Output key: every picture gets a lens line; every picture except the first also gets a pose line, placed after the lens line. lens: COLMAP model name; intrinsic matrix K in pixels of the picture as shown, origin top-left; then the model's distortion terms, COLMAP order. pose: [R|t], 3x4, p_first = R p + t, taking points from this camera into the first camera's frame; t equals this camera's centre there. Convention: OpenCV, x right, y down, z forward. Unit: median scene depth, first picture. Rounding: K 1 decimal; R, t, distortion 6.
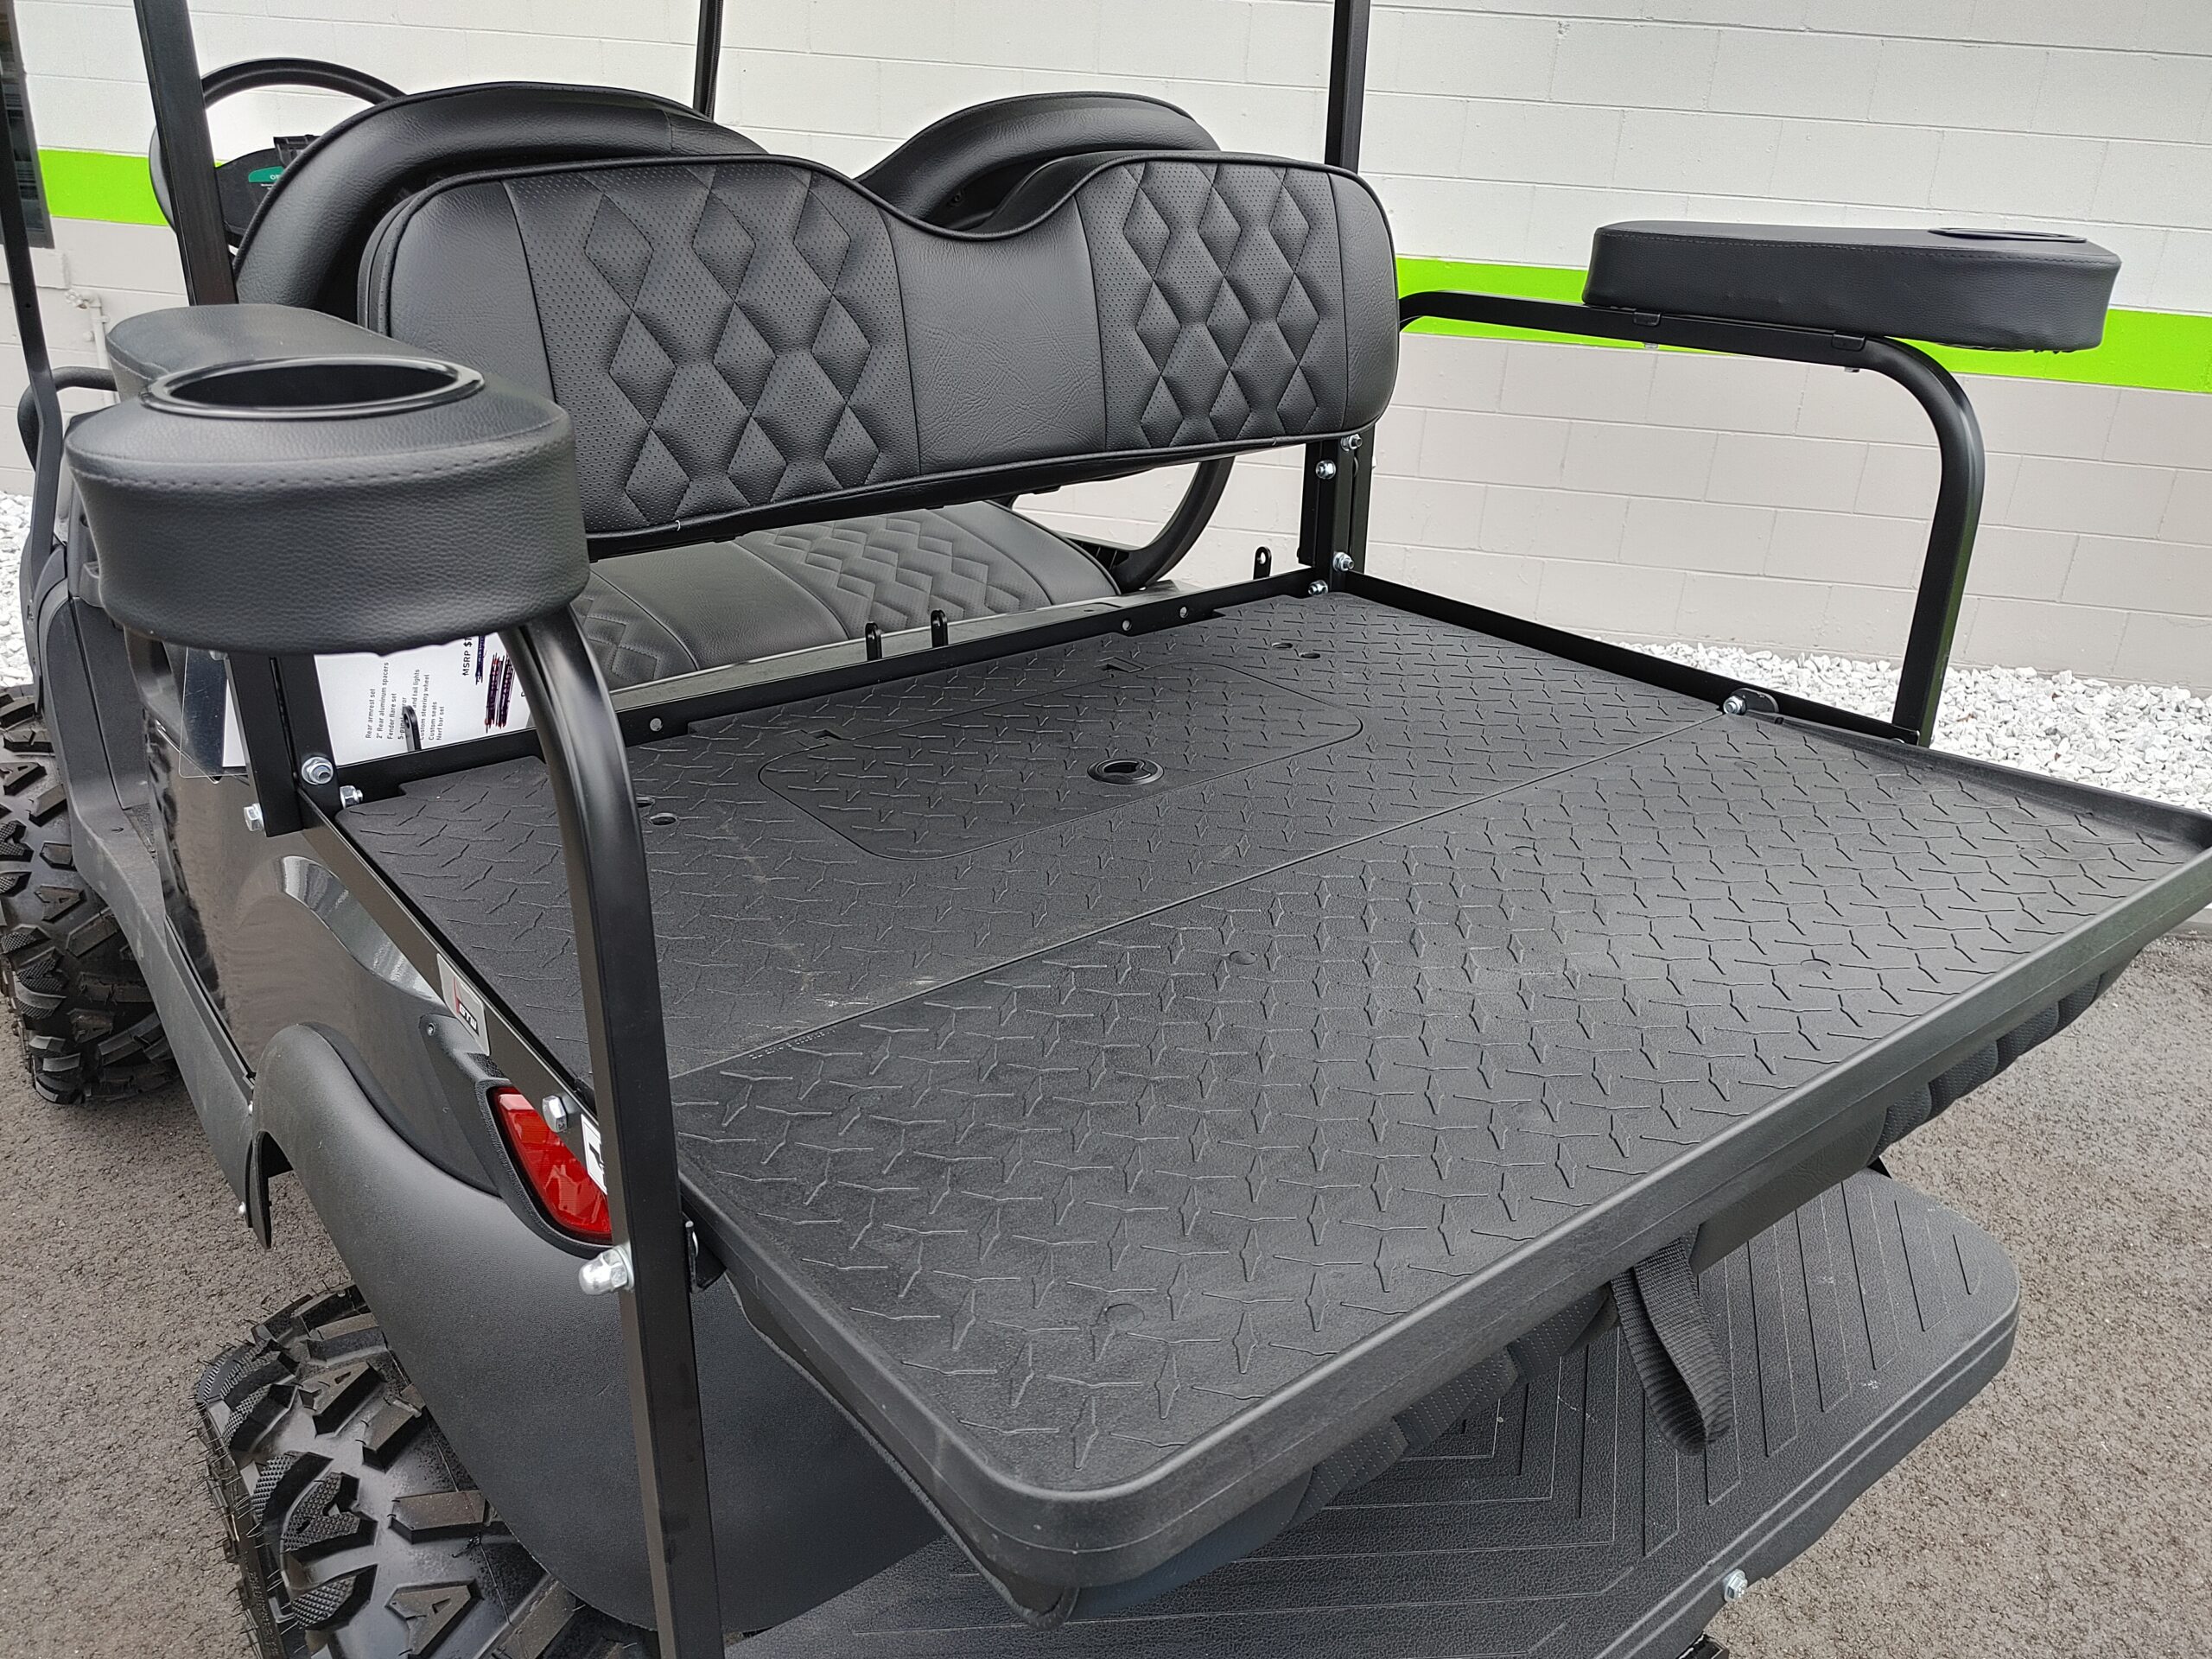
lens RADIAL K [[1665.5, 0, 1106.0], [0, 1665.5, 829.5], [0, 0, 1]] dist [0.103442, -0.159427]
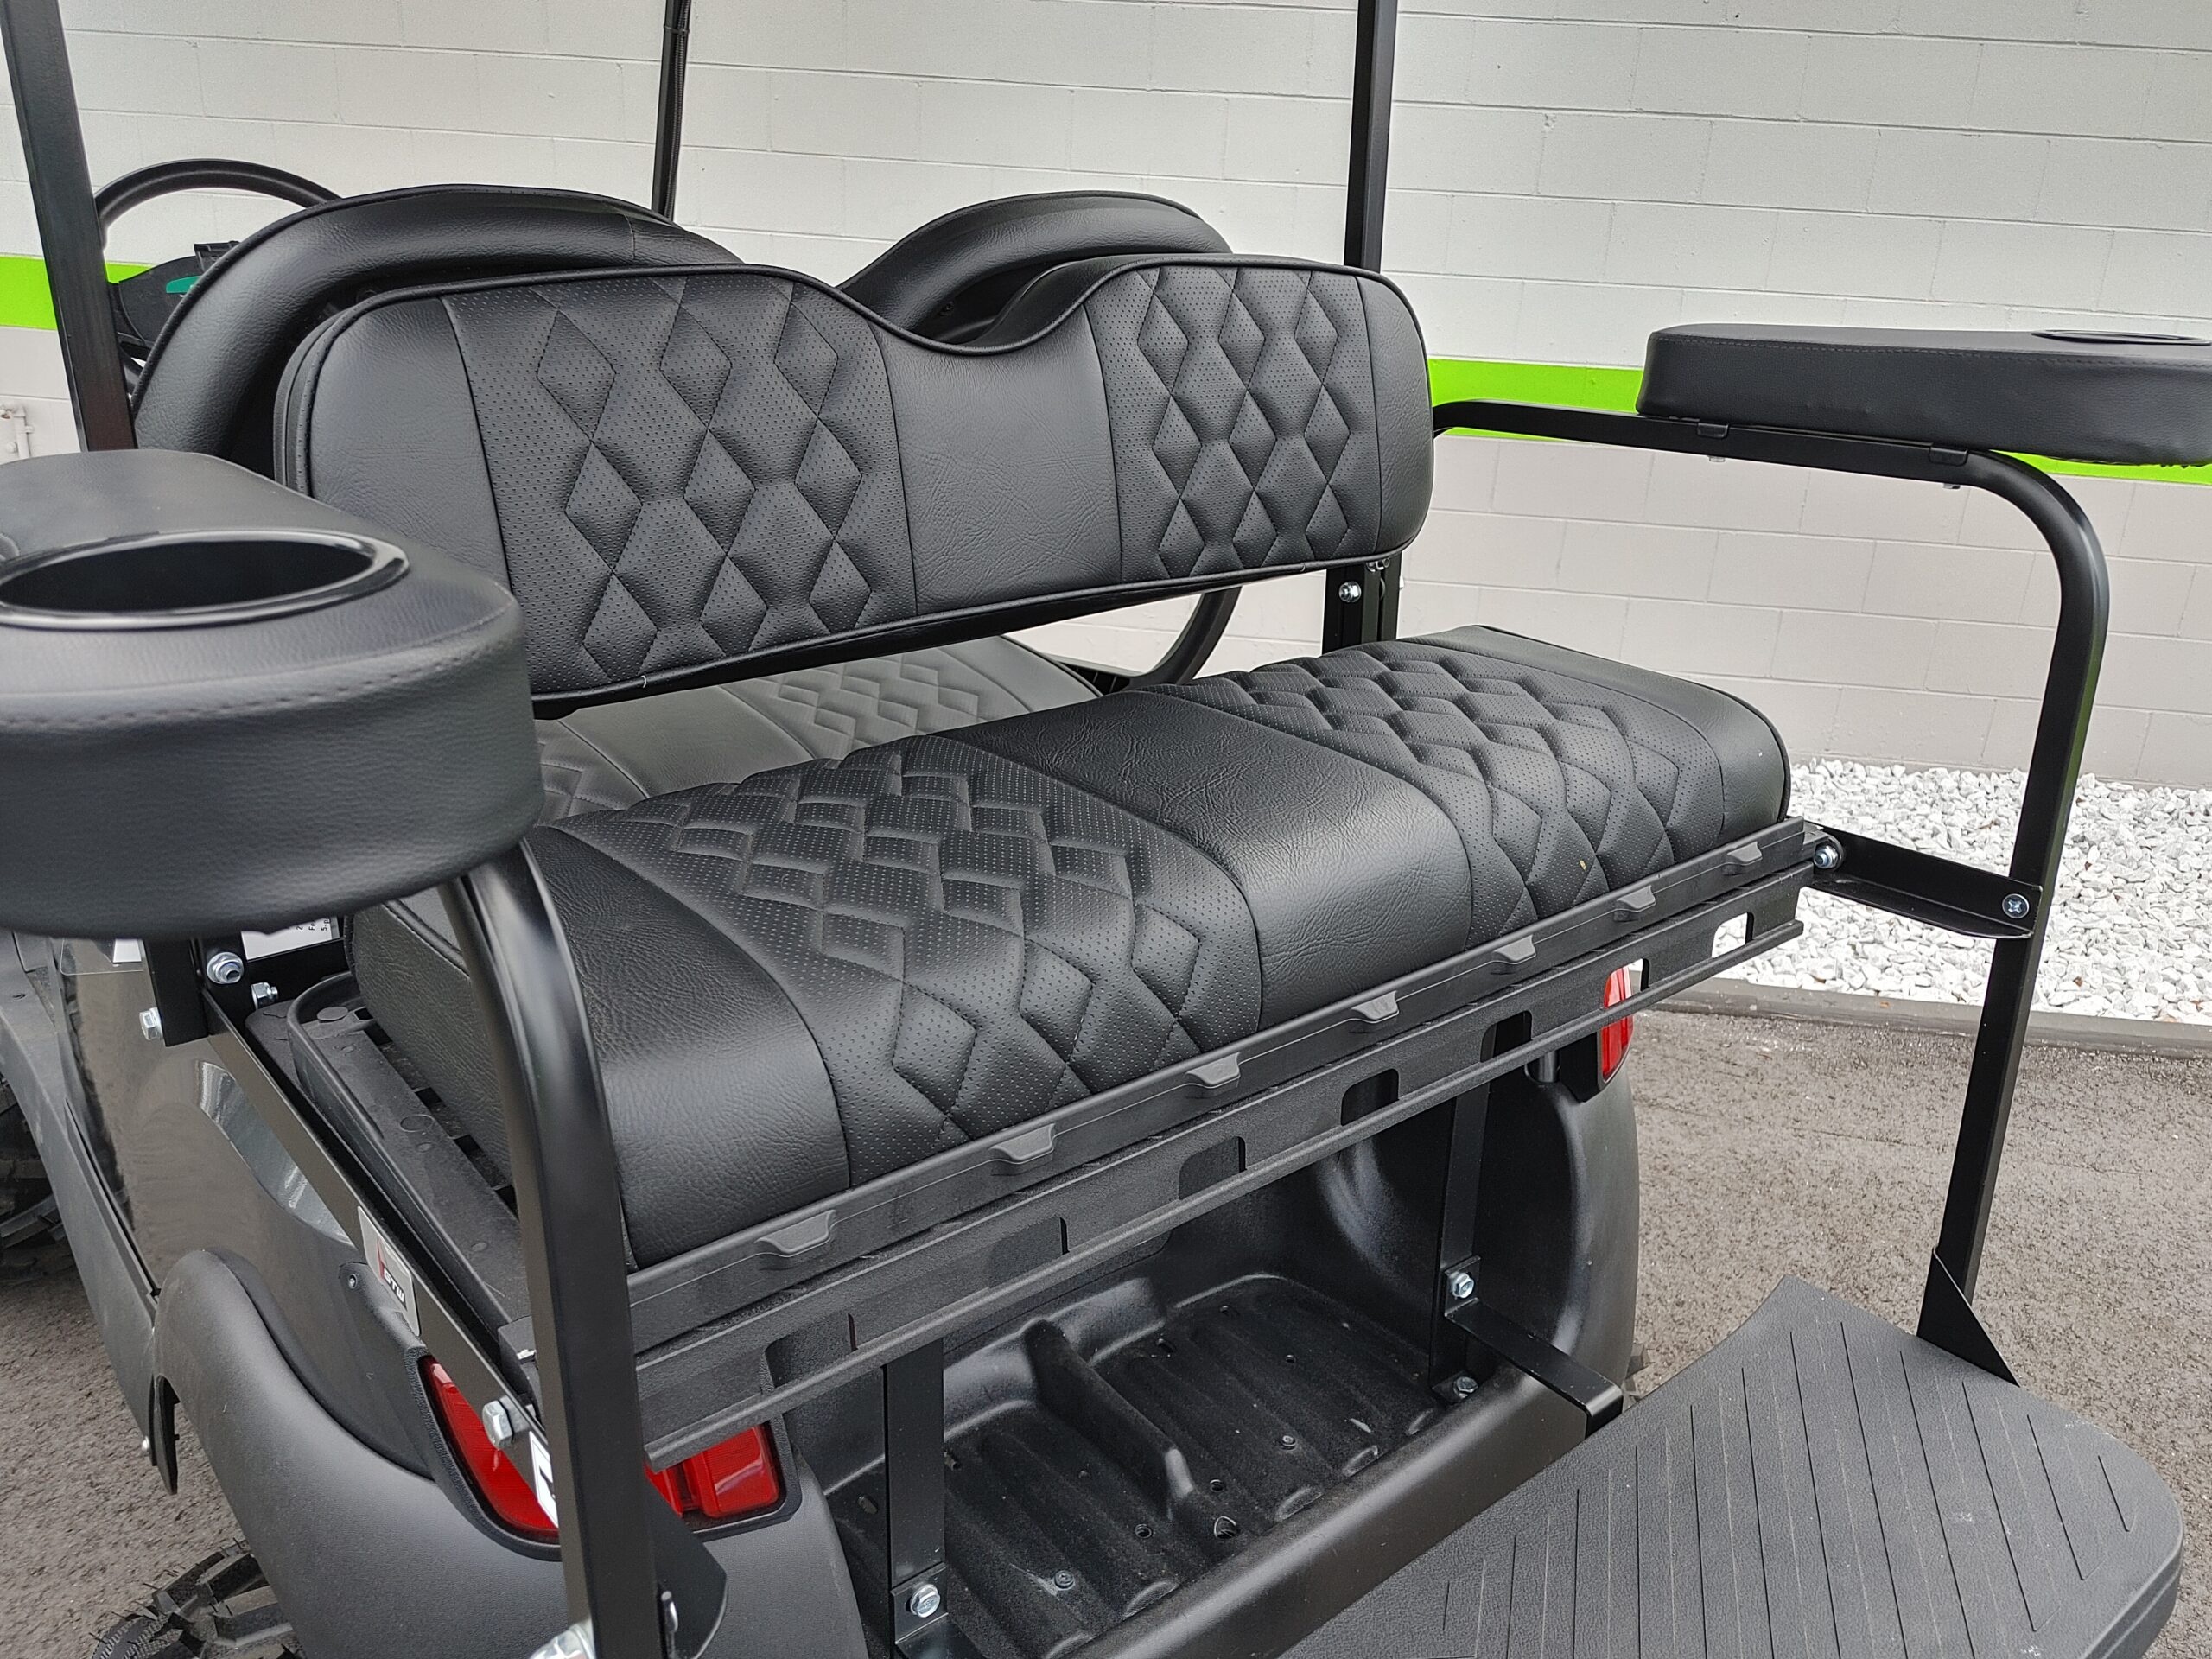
lens RADIAL K [[1708.6, 0, 1095.2], [0, 1708.6, 853.8], [0, 0, 1]] dist [0.084653, -0.117866]
pose [[0.999804, -0.013789, 0.014194, -0.029400], [0.014401, 0.998927, -0.044022, -0.042137], [-0.013572, 0.044218, 0.998930, 0.093712]]
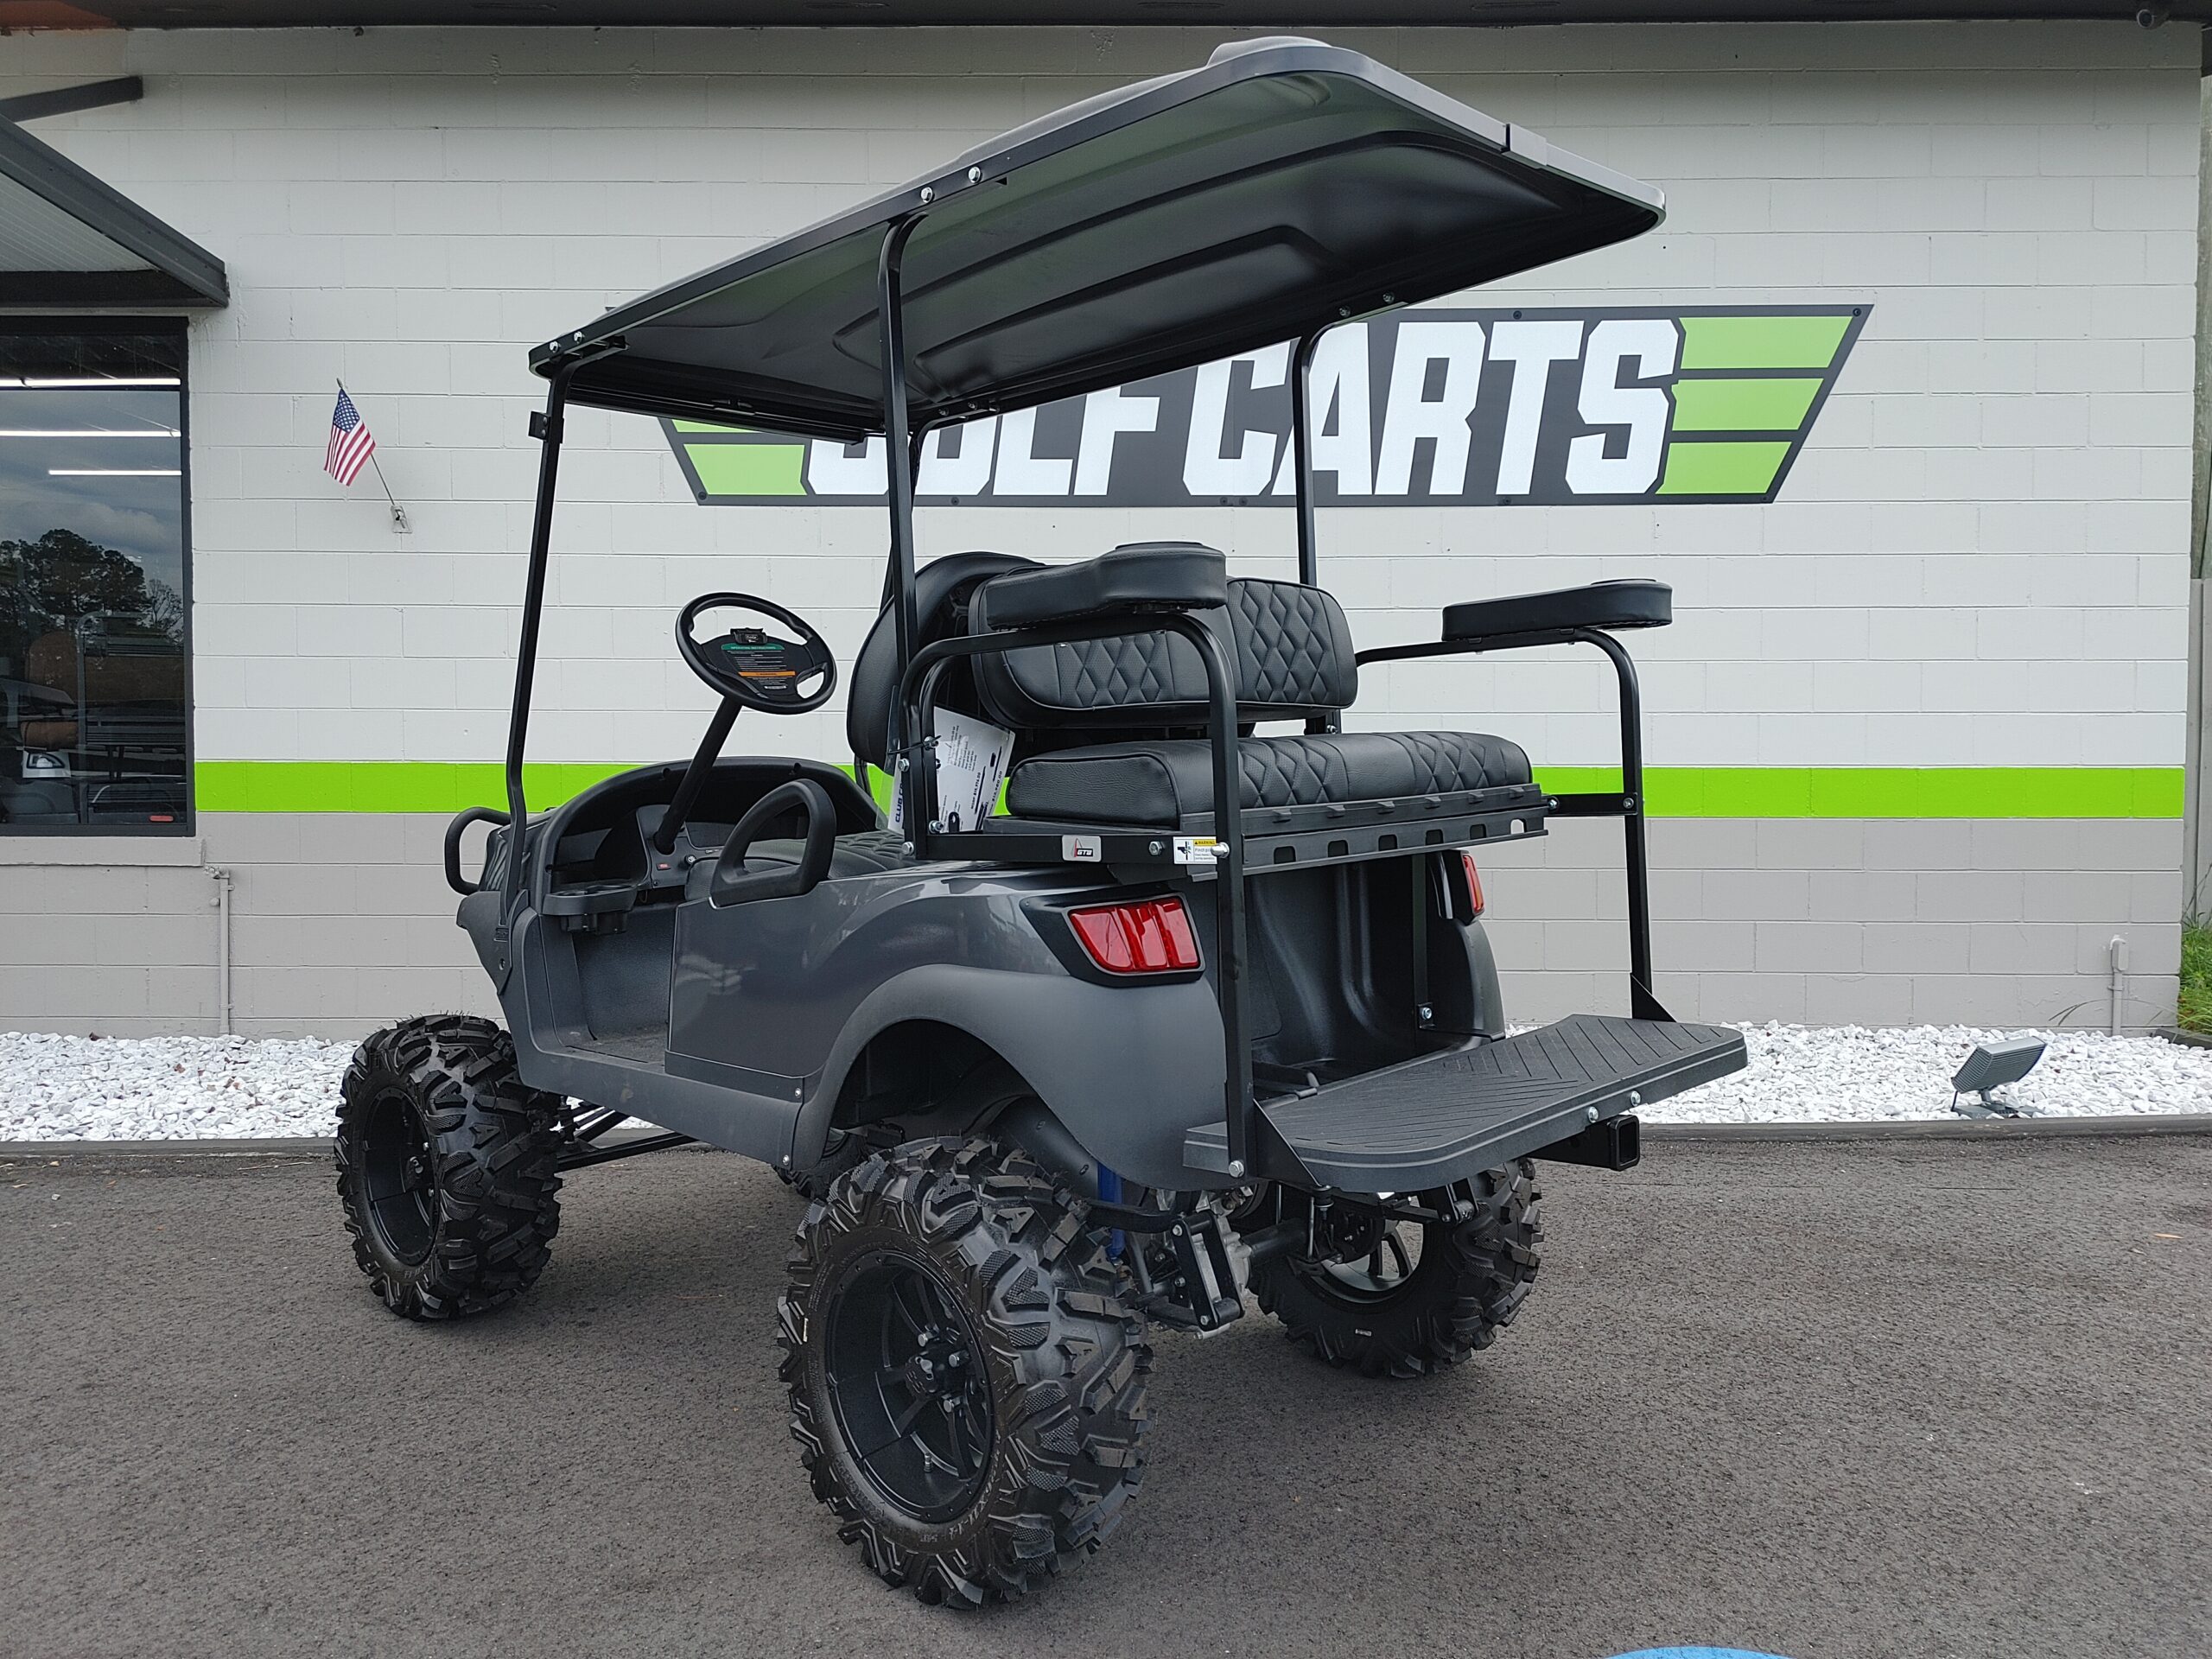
lens RADIAL K [[1570.8, 0, 1106.0], [0, 1570.8, 829.5], [0, 0, 1]] dist [0.085223, -0.126909]
pose [[0.990179, -0.064841, 0.123859, -0.441640], [0.104230, 0.932829, -0.344915, 0.610004], [-0.093175, 0.354438, 0.930426, -0.798312]]
